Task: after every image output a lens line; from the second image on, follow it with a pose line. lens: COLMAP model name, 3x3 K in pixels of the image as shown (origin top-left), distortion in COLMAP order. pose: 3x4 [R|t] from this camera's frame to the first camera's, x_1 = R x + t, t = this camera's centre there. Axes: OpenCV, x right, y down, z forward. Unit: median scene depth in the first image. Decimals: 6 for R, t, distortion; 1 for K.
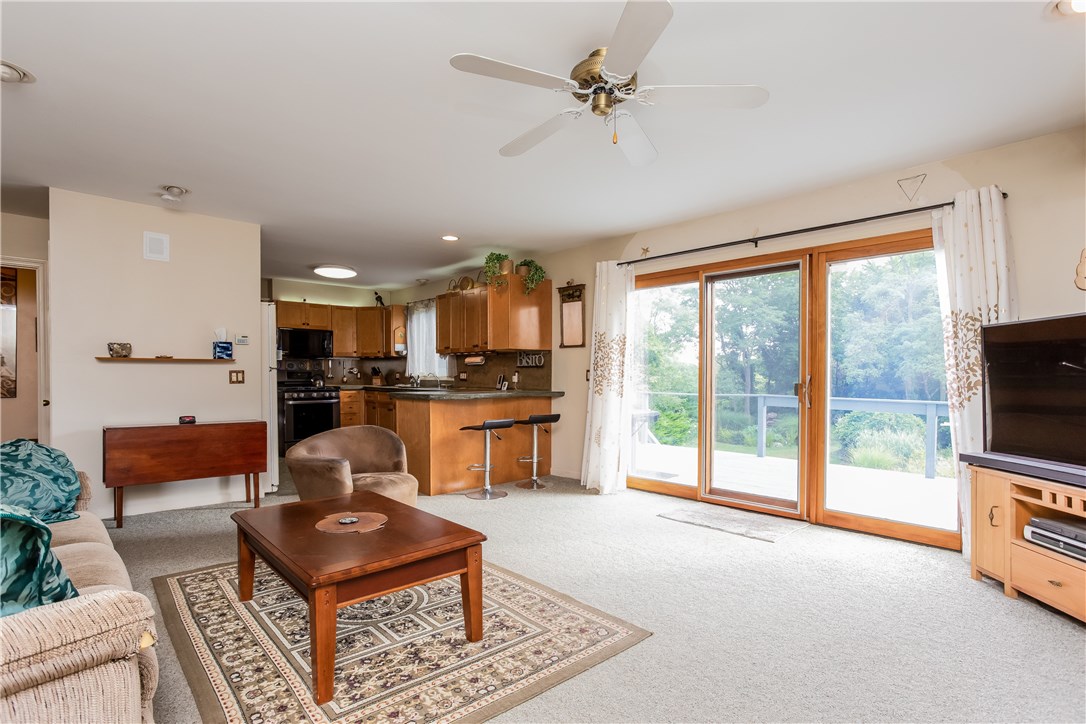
lens RADIAL K [[535.1, 0, 536.2], [0, 535.1, 377.3], [0, 0, 1]] dist [-0.040794, 0.017739]
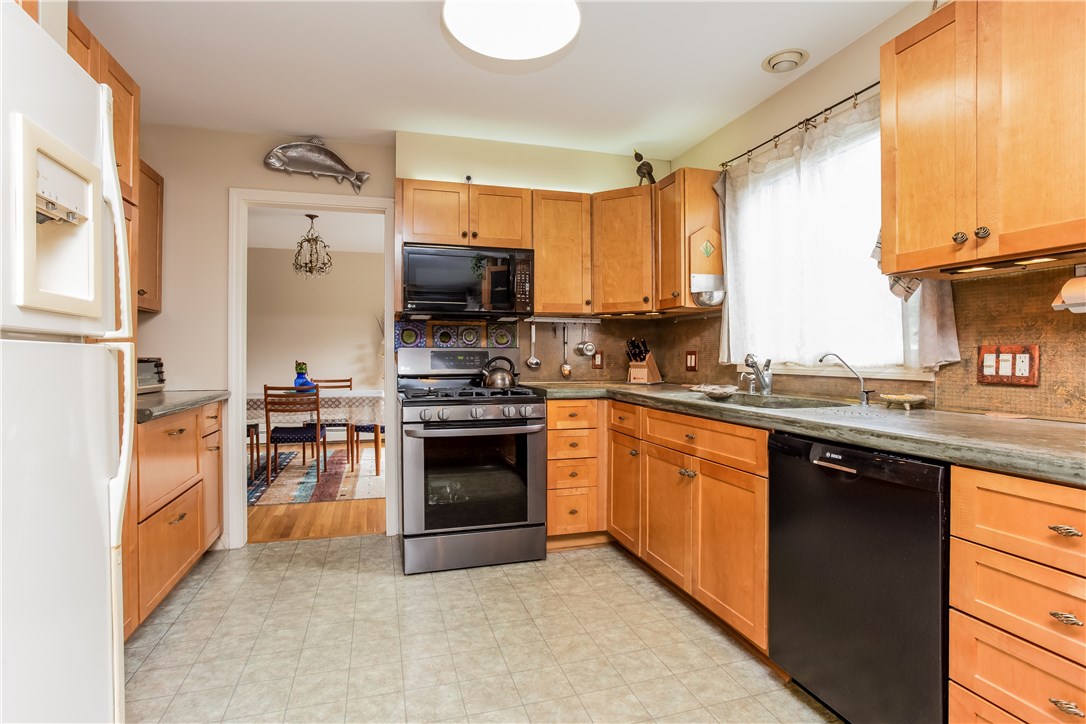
lens RADIAL K [[535.1, 0, 533.8], [0, 535.1, 363.6], [0, 0, 1]] dist [-0.040794, 0.017739]
pose [[0.897906, 0.004790, -0.440161, -0.199768], [-0.002059, 0.999976, 0.006682, -0.003313], [0.440182, -0.005094, 0.897894, 0.623561]]
